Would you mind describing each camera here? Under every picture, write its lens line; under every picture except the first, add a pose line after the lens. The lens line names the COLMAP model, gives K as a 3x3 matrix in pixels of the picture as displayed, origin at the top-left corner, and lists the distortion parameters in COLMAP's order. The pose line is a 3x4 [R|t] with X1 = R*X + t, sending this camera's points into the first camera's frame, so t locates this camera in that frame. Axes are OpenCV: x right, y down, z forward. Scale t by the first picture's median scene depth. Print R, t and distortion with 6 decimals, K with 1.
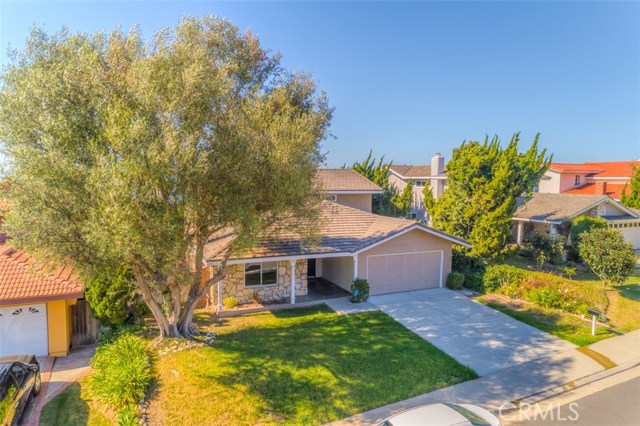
lens RADIAL K [[427.0, 0, 320.0], [0, 427.0, 213.0], [0, 0, 1]] dist [-0.000233, 0.002666]
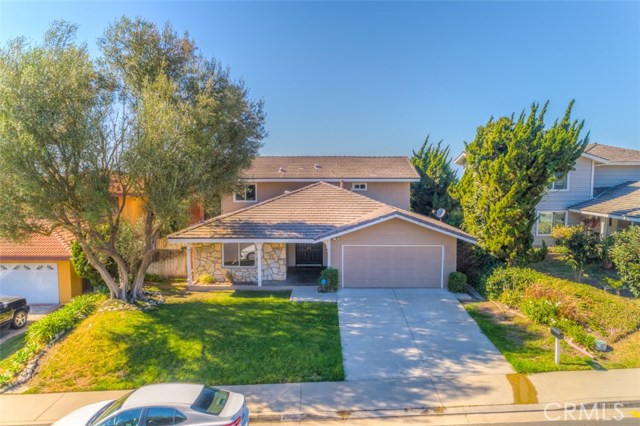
lens RADIAL K [[432.2, 0, 320.0], [0, 432.2, 213.0], [0, 0, 1]] dist [-0.000003, 0.002792]
pose [[0.907364, 0.028502, -0.419379, 0.528159], [-0.024826, 0.999591, 0.014220, 0.019563], [0.419613, -0.002491, 0.907700, 0.127276]]
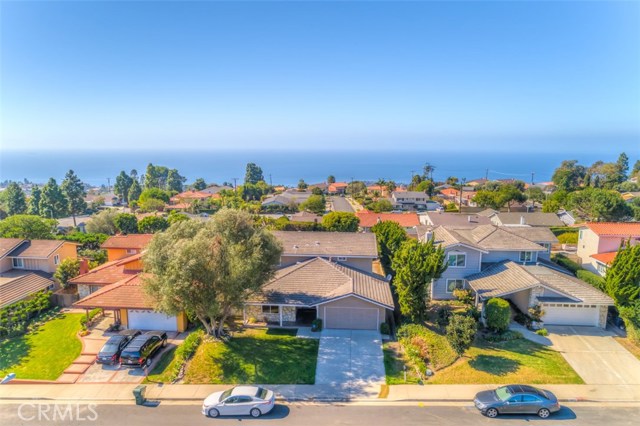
lens RADIAL K [[413.3, 0, 320.0], [0, 413.3, 213.0], [0, 0, 1]] dist [-0.006012, -0.001221]
pose [[0.880148, 0.067231, -0.469915, 0.997705], [-0.036089, 0.996532, 0.074979, -0.476012], [0.473326, -0.049034, 0.879521, -0.575973]]
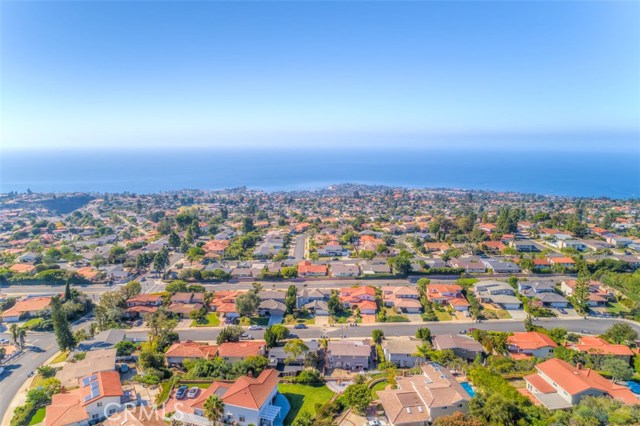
lens RADIAL K [[427.0, 0, 320.0], [0, 427.0, 213.0], [0, 0, 1]] dist [-0.000233, 0.002666]
pose [[0.892304, 0.066005, -0.446583, 5.134019], [-0.029618, 0.995681, 0.087984, -2.885435], [0.450462, -0.065282, 0.890406, -6.592129]]
